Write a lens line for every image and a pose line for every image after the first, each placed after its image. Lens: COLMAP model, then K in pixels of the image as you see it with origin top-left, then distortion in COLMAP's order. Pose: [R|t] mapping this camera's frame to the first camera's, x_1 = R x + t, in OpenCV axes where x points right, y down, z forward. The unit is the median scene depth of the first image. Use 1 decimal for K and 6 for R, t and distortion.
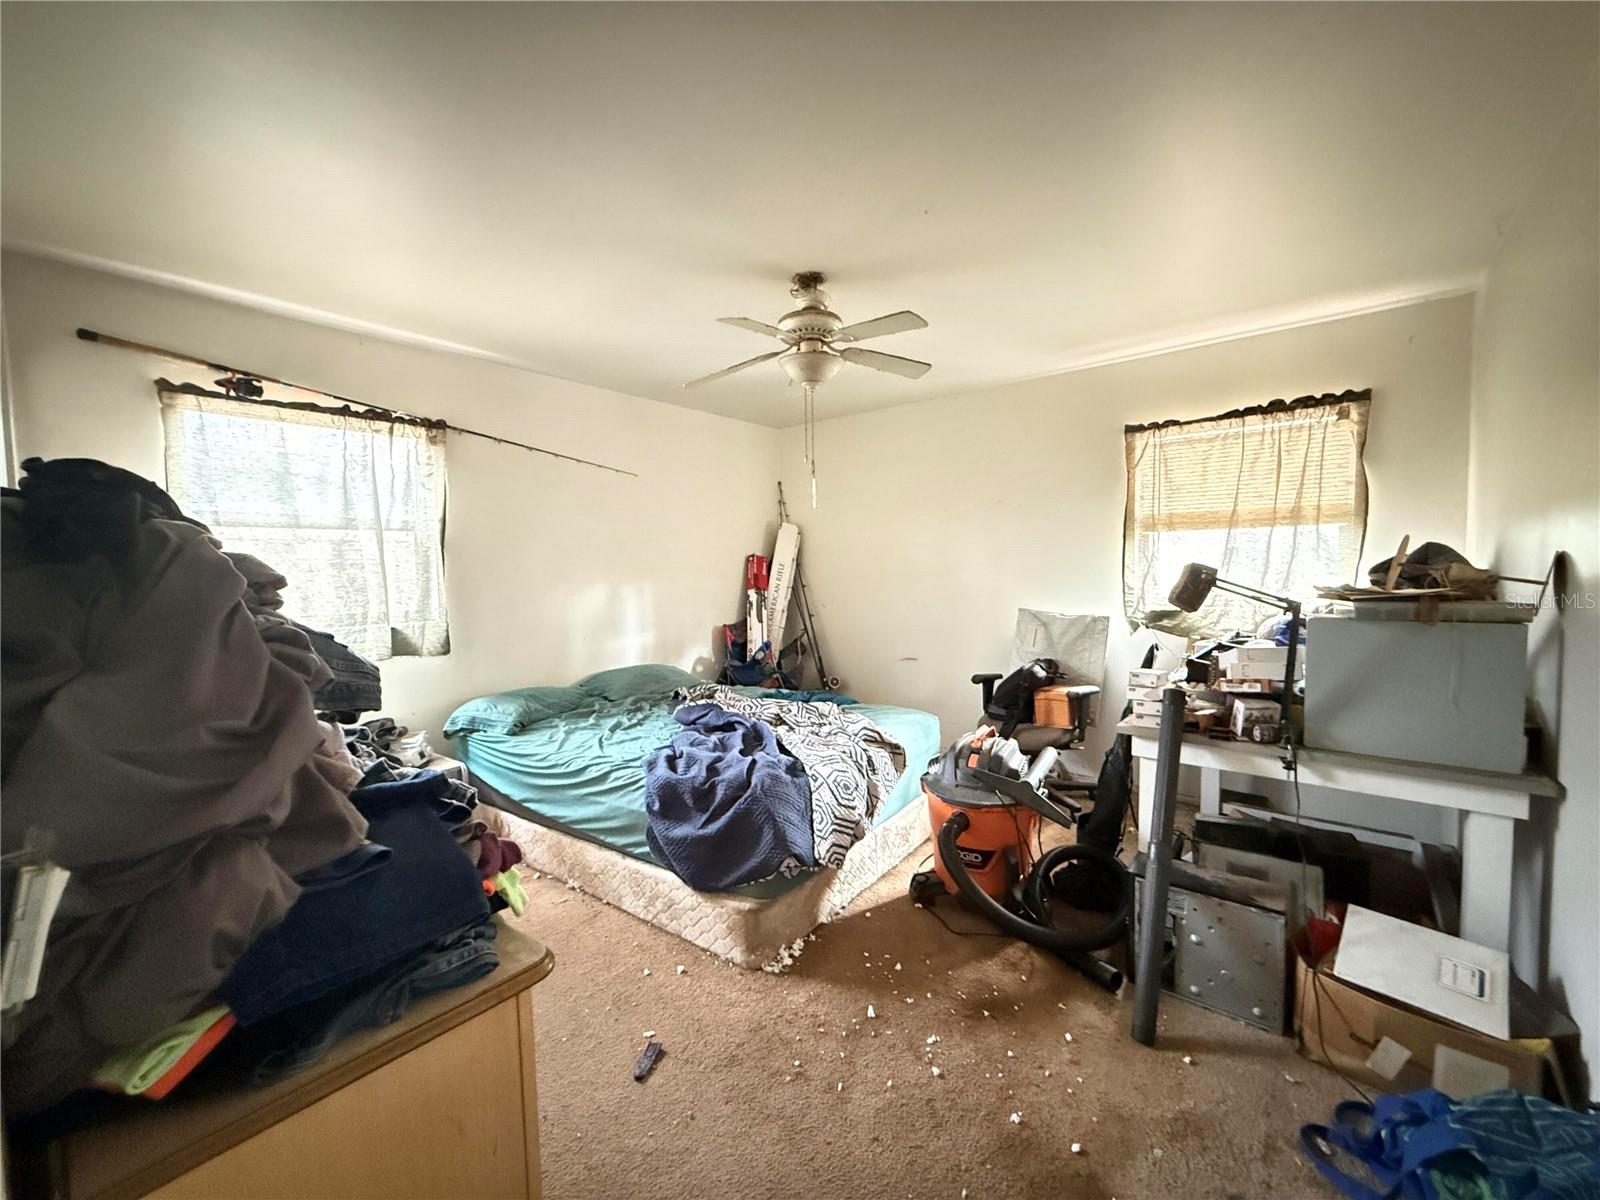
lens RADIAL K [[639.3, 0, 795.9], [0, 639.3, 599.6], [0, 0, 1]] dist [-0.000242, -0.000084]
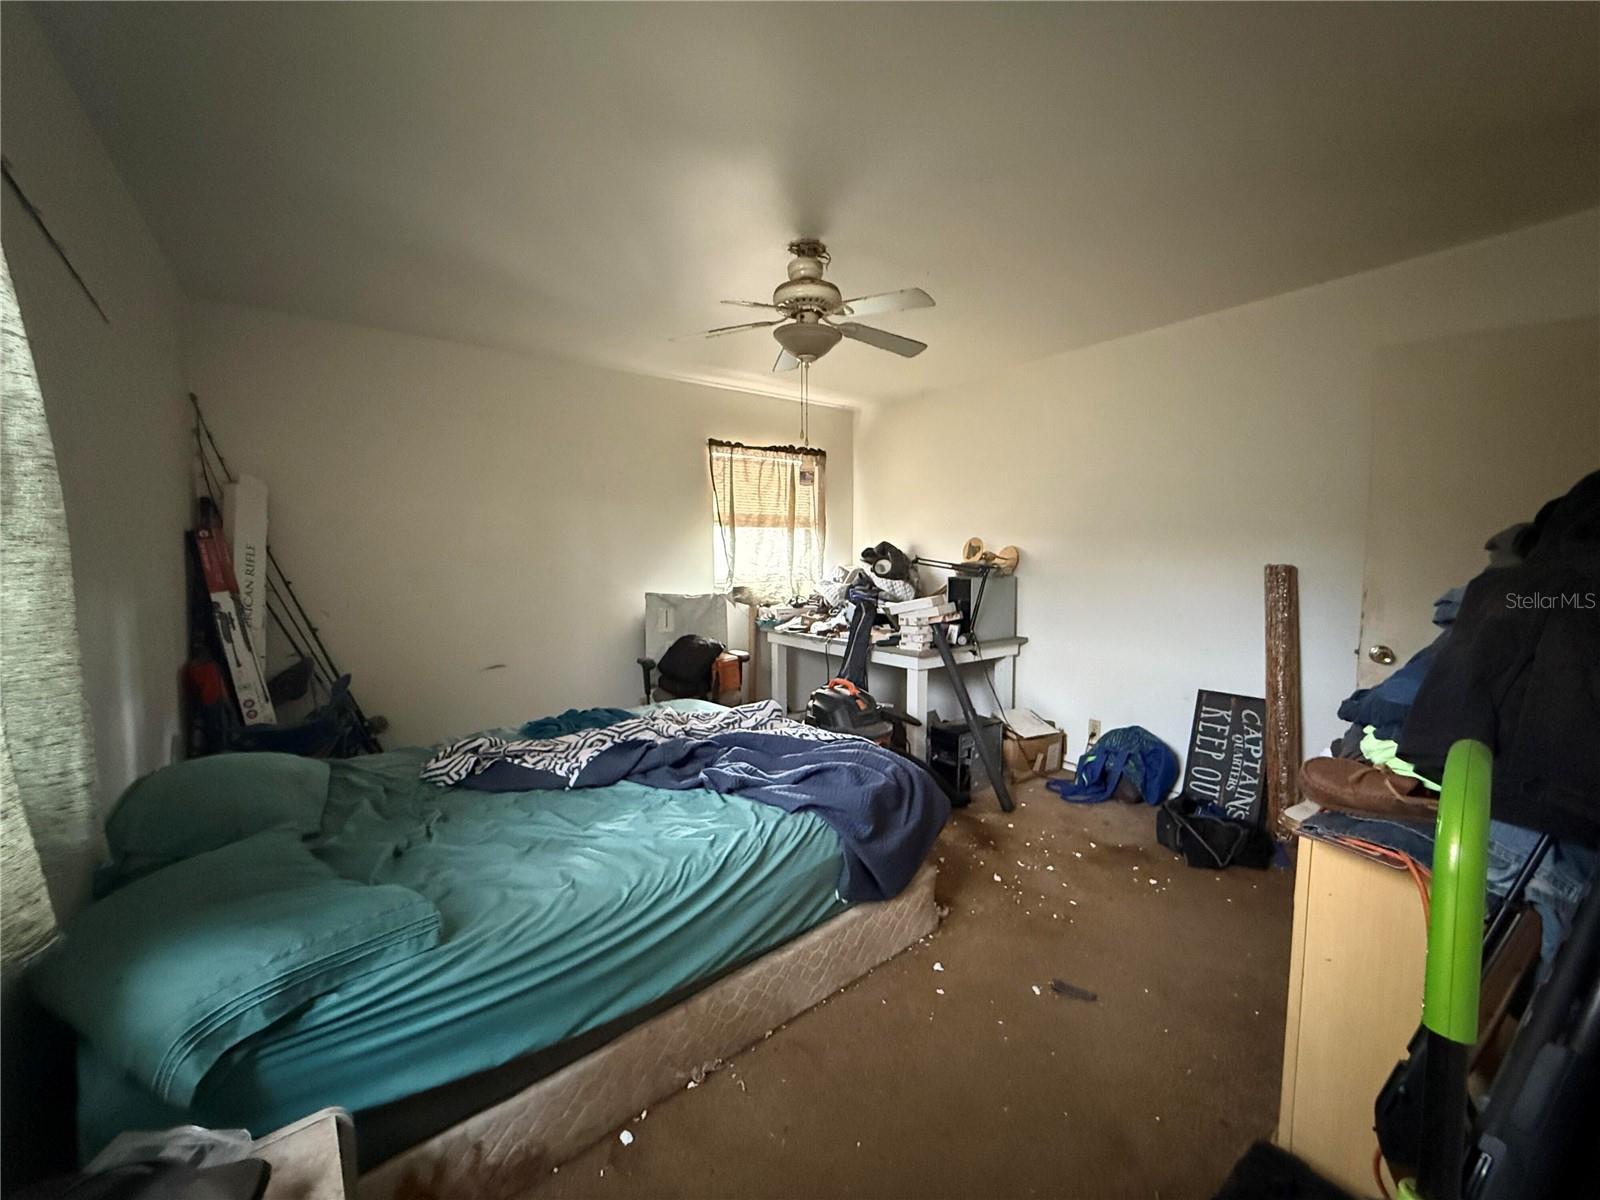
lens RADIAL K [[639.3, 0, 795.9], [0, 639.3, 599.6], [0, 0, 1]] dist [-0.000242, -0.000084]
pose [[0.229773, -0.057716, 0.971531, -0.721707], [0.052707, 0.997513, 0.046794, -0.013819], [-0.971816, 0.040454, 0.232244, 0.622035]]
